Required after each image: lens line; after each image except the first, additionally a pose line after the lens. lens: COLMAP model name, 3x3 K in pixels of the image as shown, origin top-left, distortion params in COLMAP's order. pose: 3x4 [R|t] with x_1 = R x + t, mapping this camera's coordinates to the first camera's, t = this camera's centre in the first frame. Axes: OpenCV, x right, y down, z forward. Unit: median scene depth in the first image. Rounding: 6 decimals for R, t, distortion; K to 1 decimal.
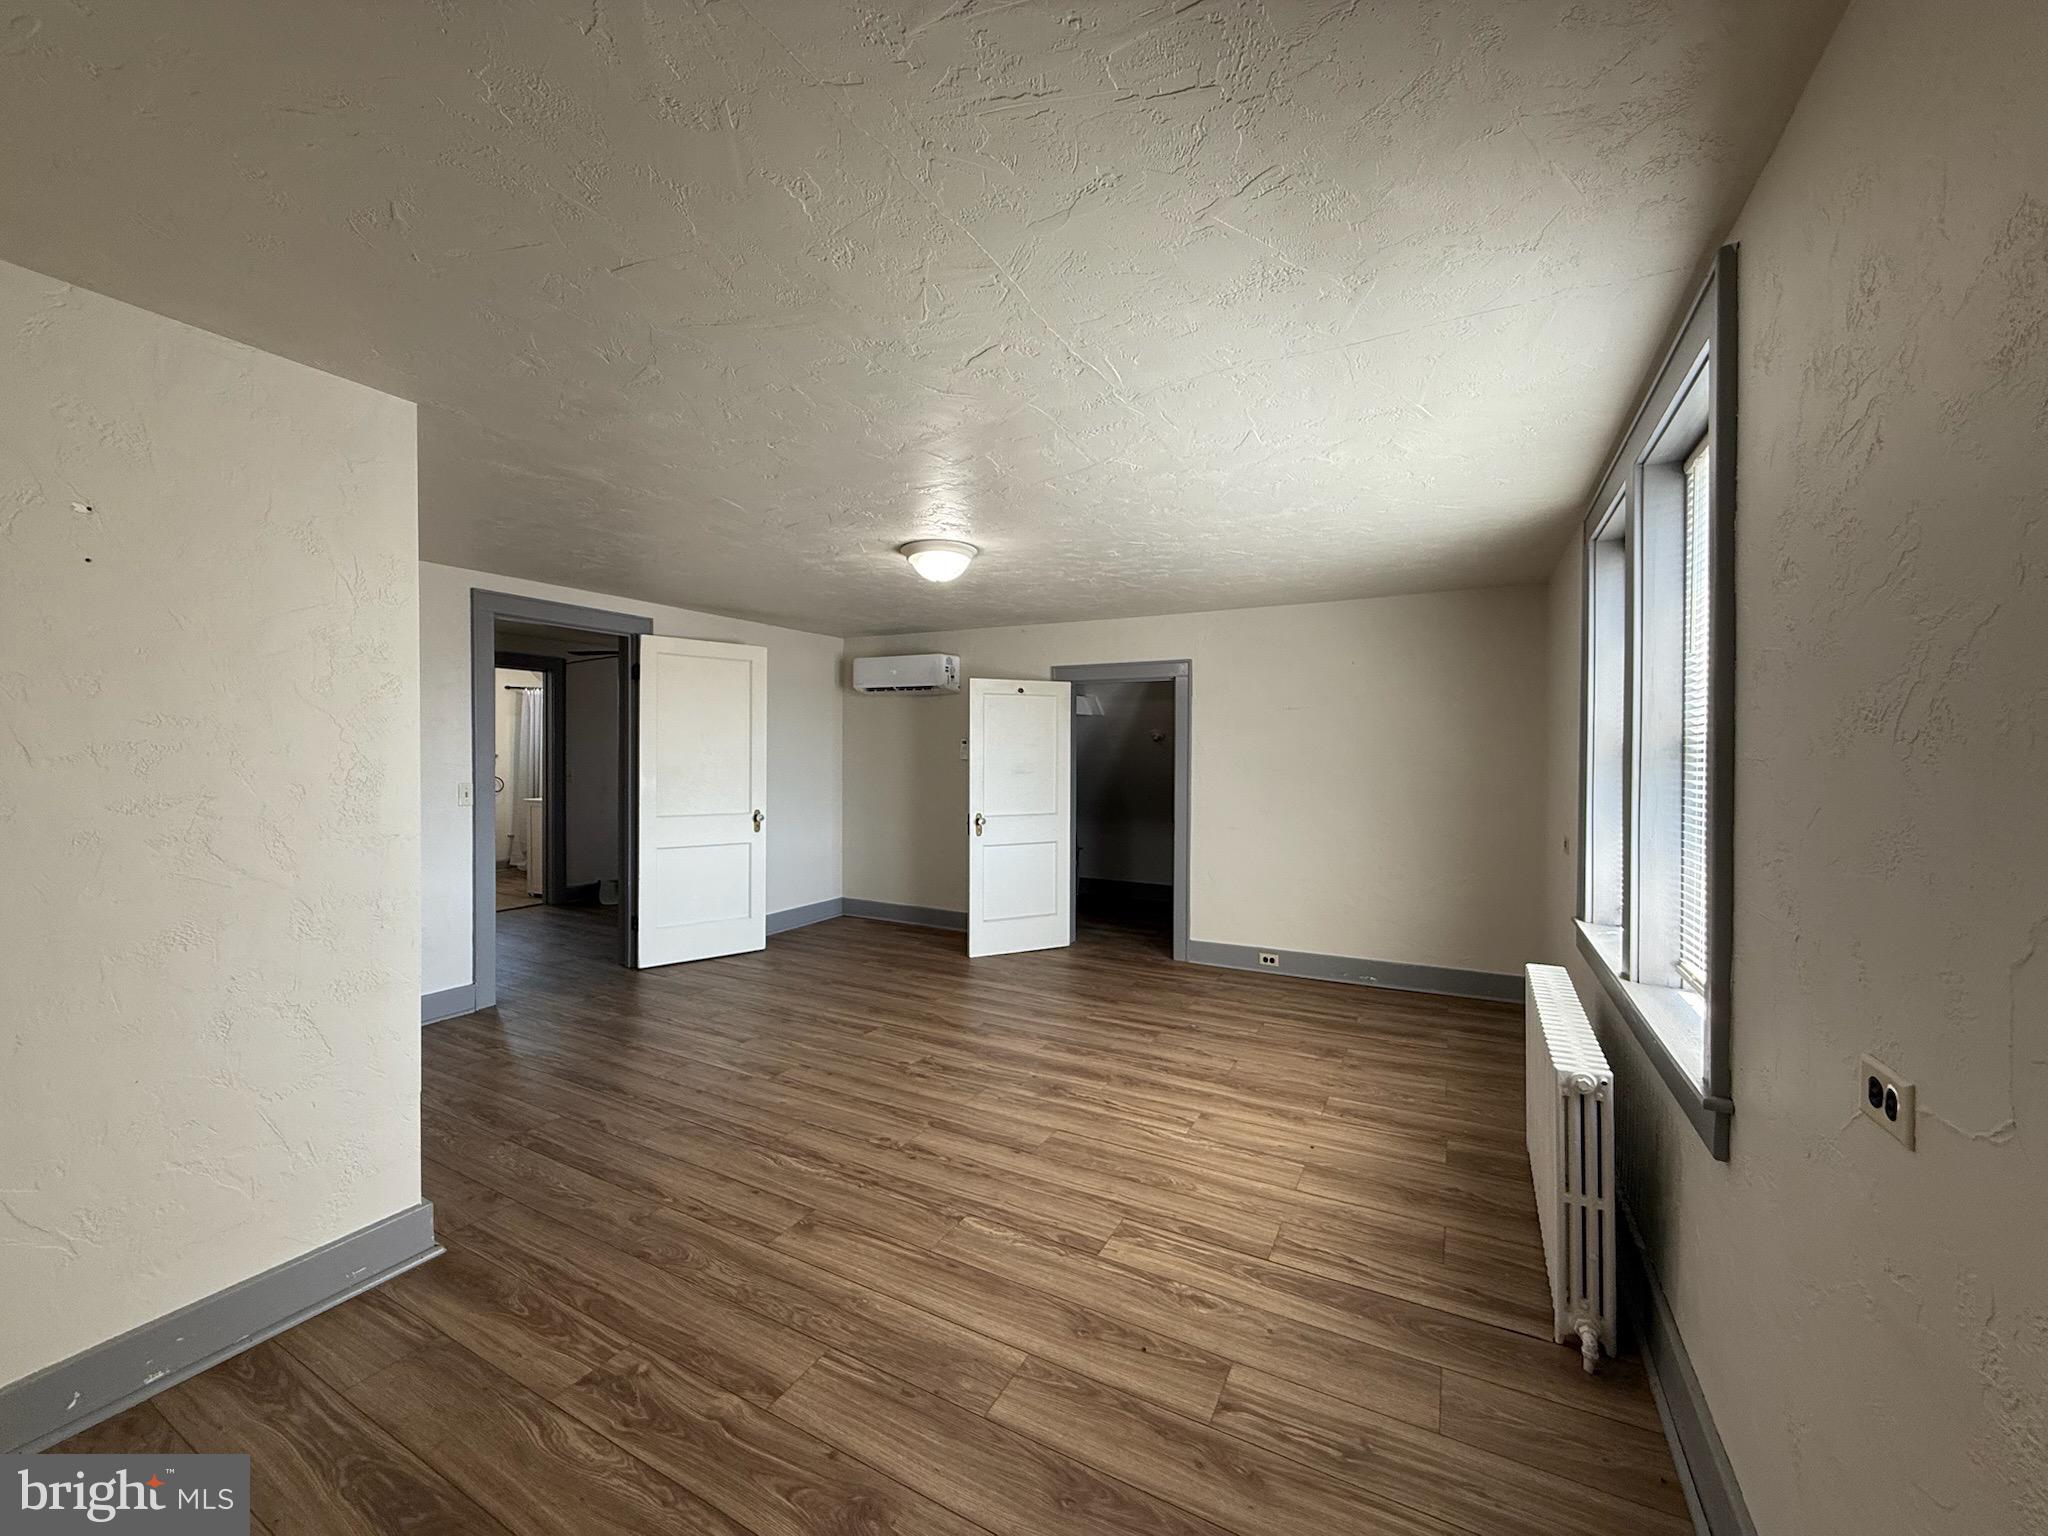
lens RADIAL K [[802.6, 0, 1020.8], [0, 802.6, 758.9], [0, 0, 1]] dist [-0.000564, 0.000232]
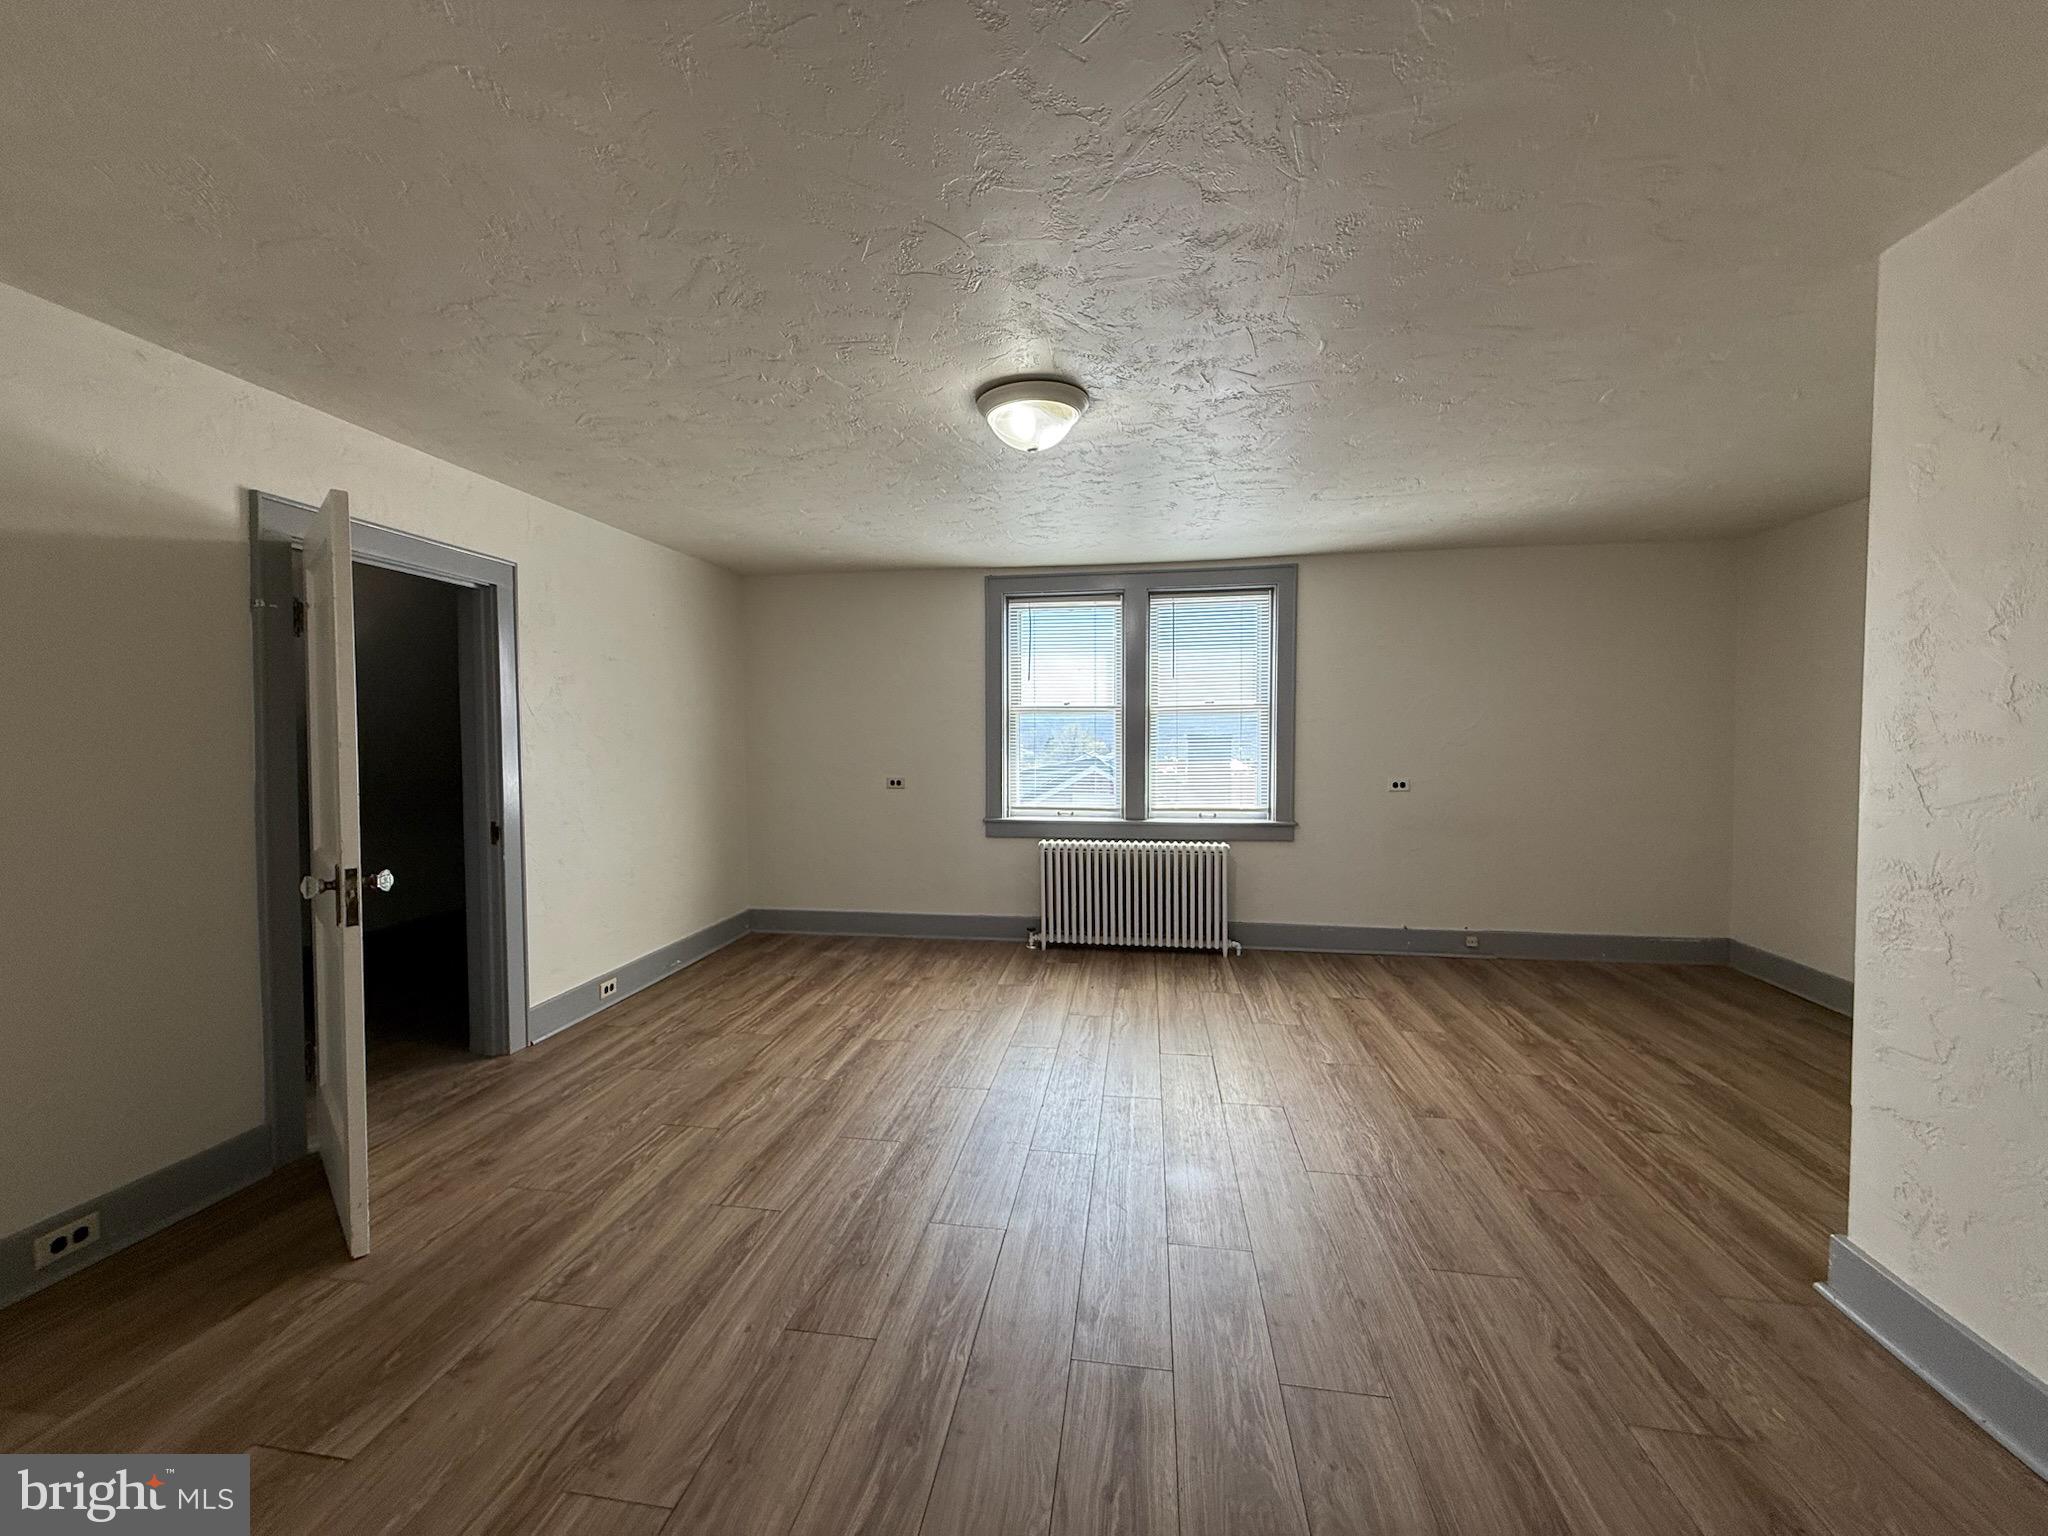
lens RADIAL K [[802.6, 0, 1020.8], [0, 802.6, 758.9], [0, 0, 1]] dist [-0.000564, 0.000232]
pose [[-0.319990, -0.032690, 0.946857, -0.933835], [0.009192, 0.999250, 0.037605, 0.017356], [-0.947376, 0.020736, -0.319450, 1.549739]]
